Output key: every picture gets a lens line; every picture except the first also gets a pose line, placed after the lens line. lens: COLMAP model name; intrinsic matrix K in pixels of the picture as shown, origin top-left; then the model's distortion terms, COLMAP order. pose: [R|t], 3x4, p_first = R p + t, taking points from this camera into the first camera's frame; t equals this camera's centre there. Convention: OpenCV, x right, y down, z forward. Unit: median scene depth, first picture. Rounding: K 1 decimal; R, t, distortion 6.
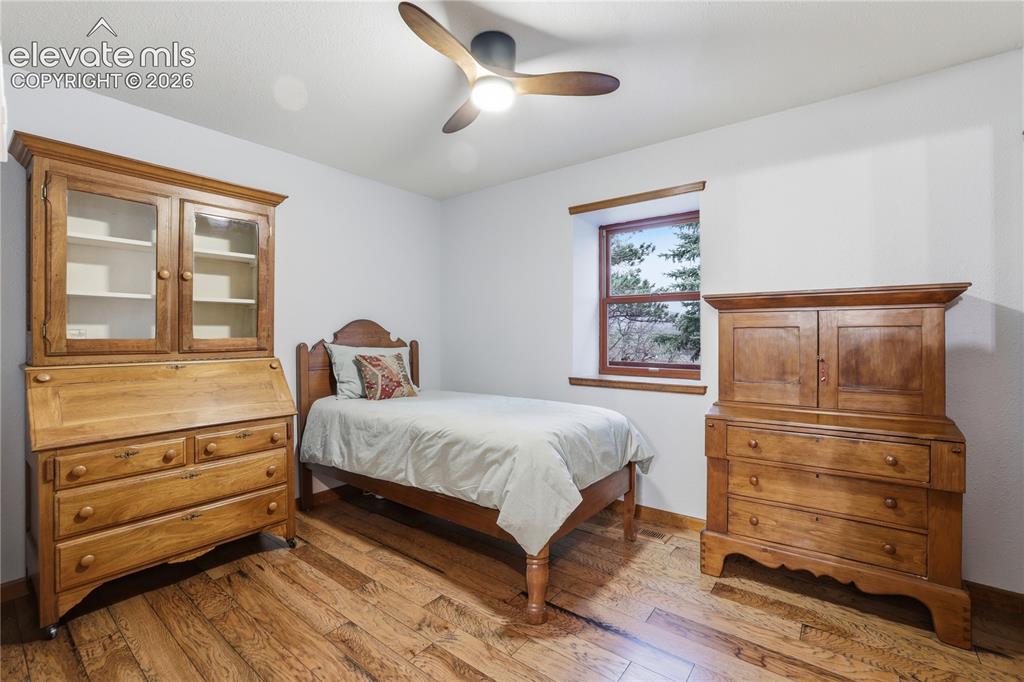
lens RADIAL K [[445.8, 0, 511.9], [0, 445.8, 333.0], [0, 0, 1]] dist [-0.015366, 0.001423]
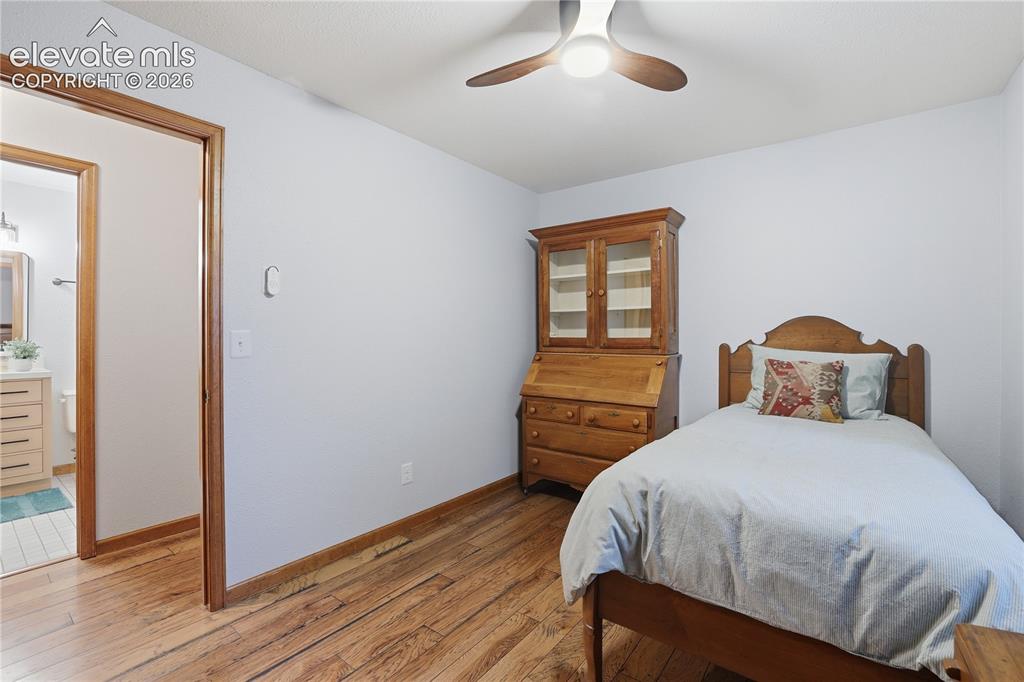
lens RADIAL K [[445.8, 0, 510.4], [0, 445.8, 340.8], [0, 0, 1]] dist [-0.015366, 0.001423]
pose [[0.031137, 0.011028, -0.999454, 0.695583], [0.002264, 0.999936, 0.011104, 0.006013], [0.999513, -0.002609, 0.031110, 0.704217]]
